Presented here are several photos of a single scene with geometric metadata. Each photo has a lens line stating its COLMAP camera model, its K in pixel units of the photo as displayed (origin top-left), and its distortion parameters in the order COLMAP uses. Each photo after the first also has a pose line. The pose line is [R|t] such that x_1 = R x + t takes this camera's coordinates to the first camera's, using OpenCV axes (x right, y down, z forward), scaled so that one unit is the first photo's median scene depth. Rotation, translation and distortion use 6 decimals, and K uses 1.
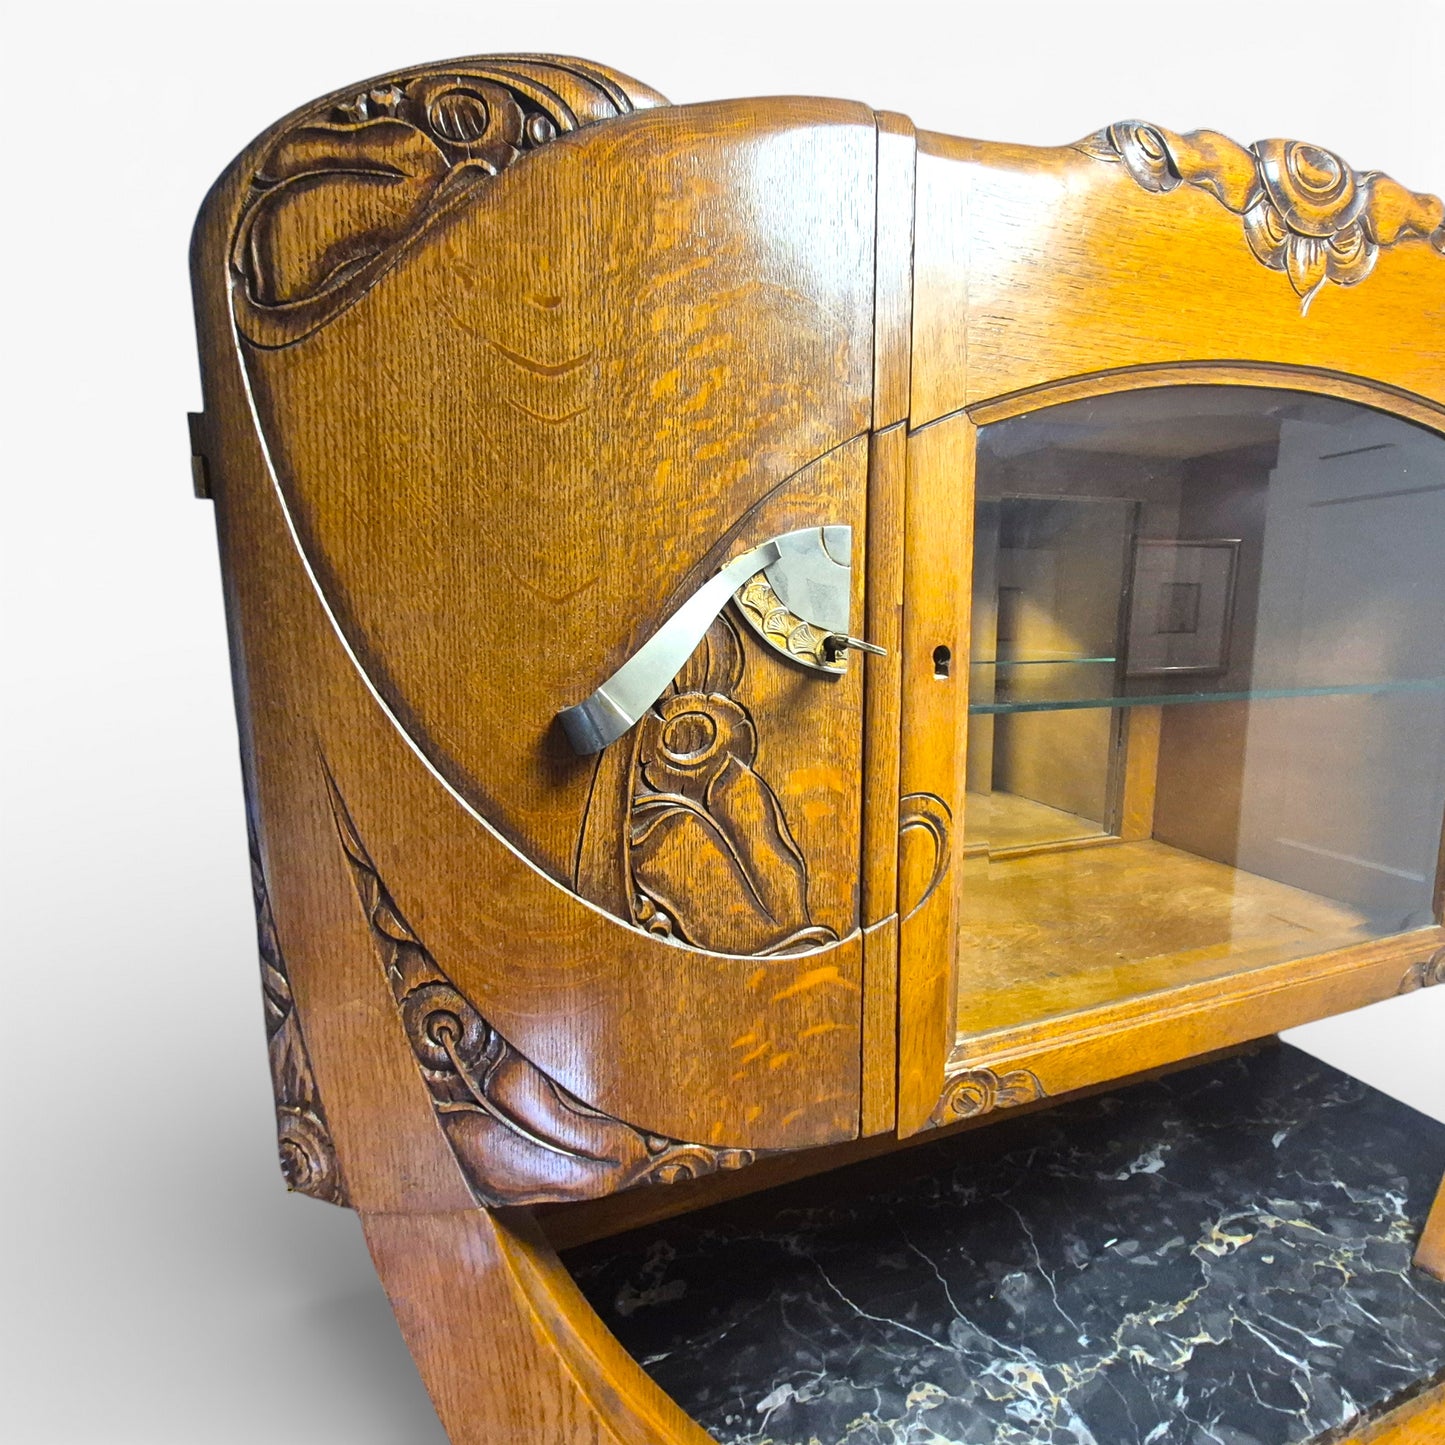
lens RADIAL K [[747.6, 0, 744.7], [0, 747.6, 723.5], [0, 0, 1]] dist [0.011151, -0.002232]
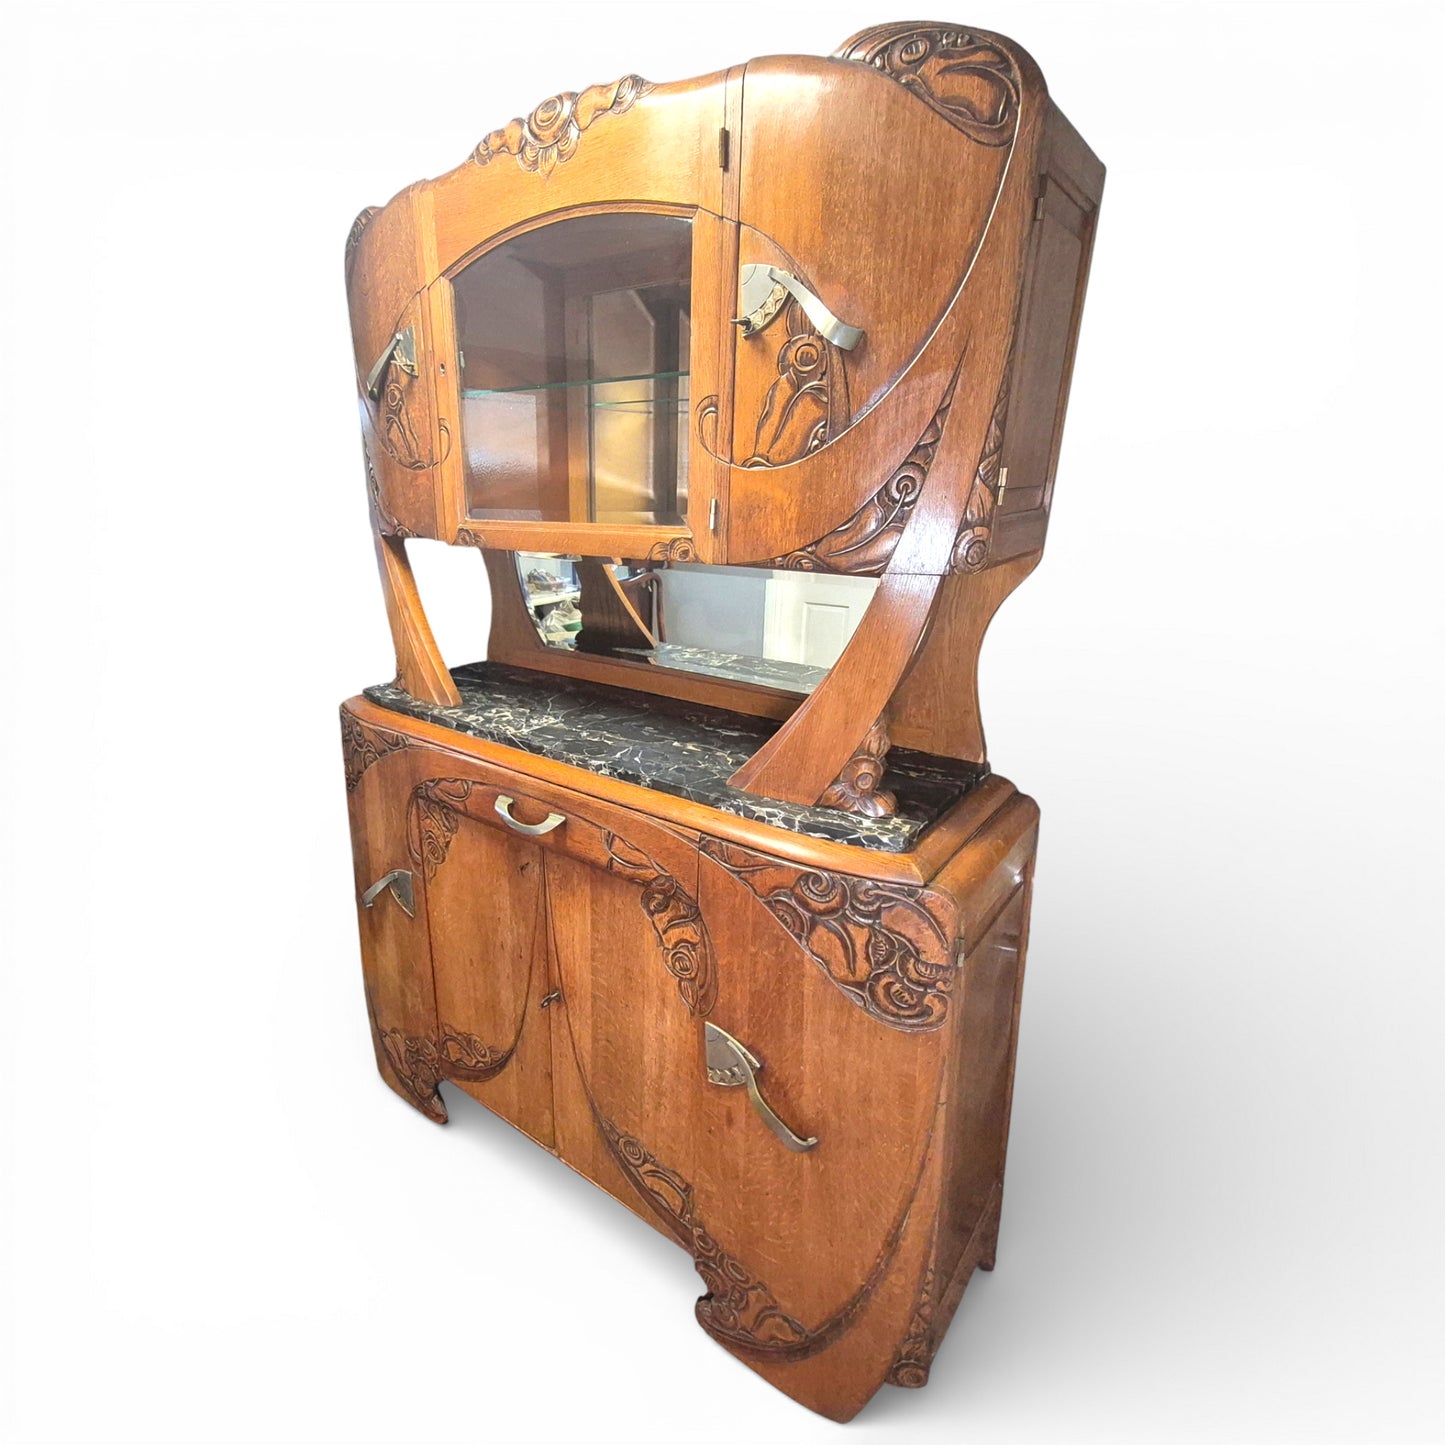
lens RADIAL K [[811.8, 0, 622.2], [0, 811.8, 743.4], [0, 0, 1]] dist [0.008299, -0.001854]
pose [[0.497453, 0.280408, -0.820921, 3.868975], [-0.121101, 0.959498, 0.254359, 0.456061], [0.858997, -0.027118, 0.511262, -0.080954]]
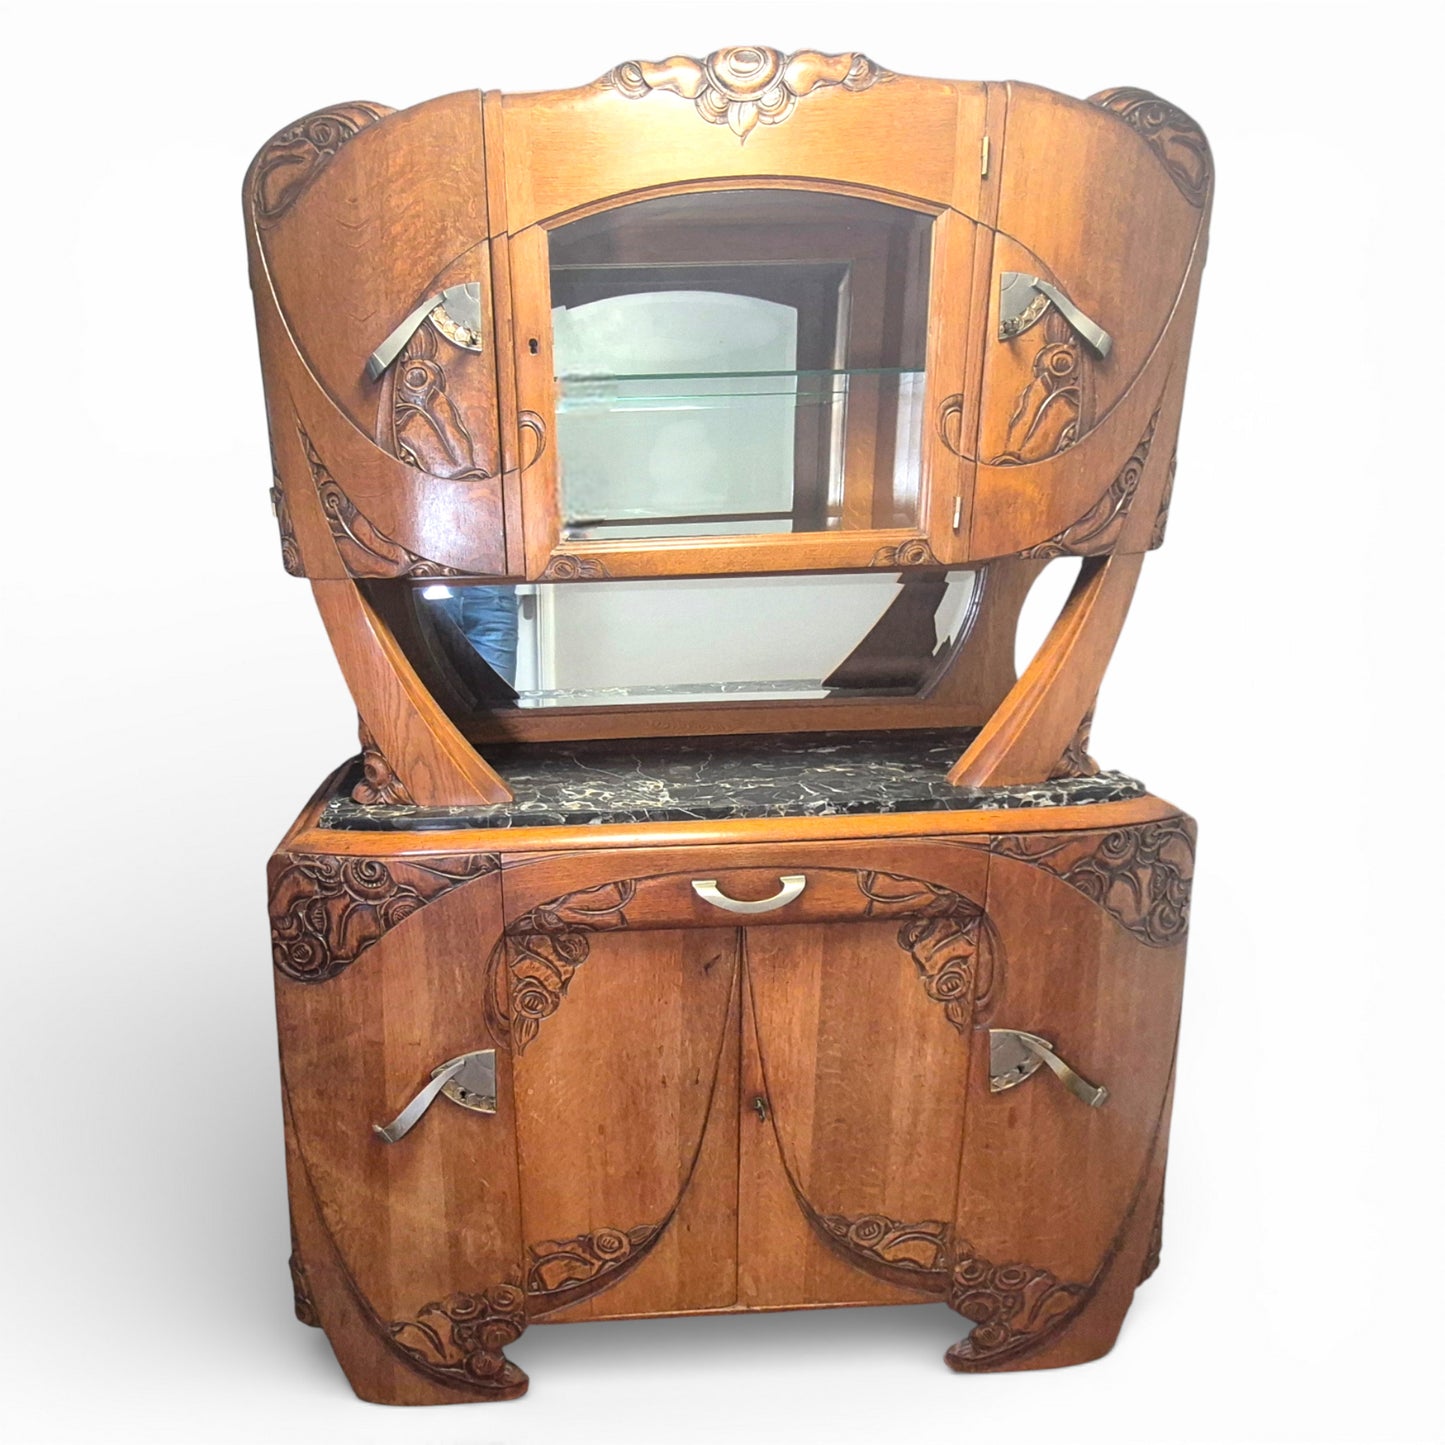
lens RADIAL K [[964.9, 0, 599.5], [0, 964.9, 779.5], [0, 0, 1]] dist [0.008632, 0.001292]
pose [[0.952697, 0.065082, -0.296872, 1.456272], [-0.021336, 0.988715, 0.148283, 0.798123], [0.303172, -0.134935, 0.943334, -1.909411]]
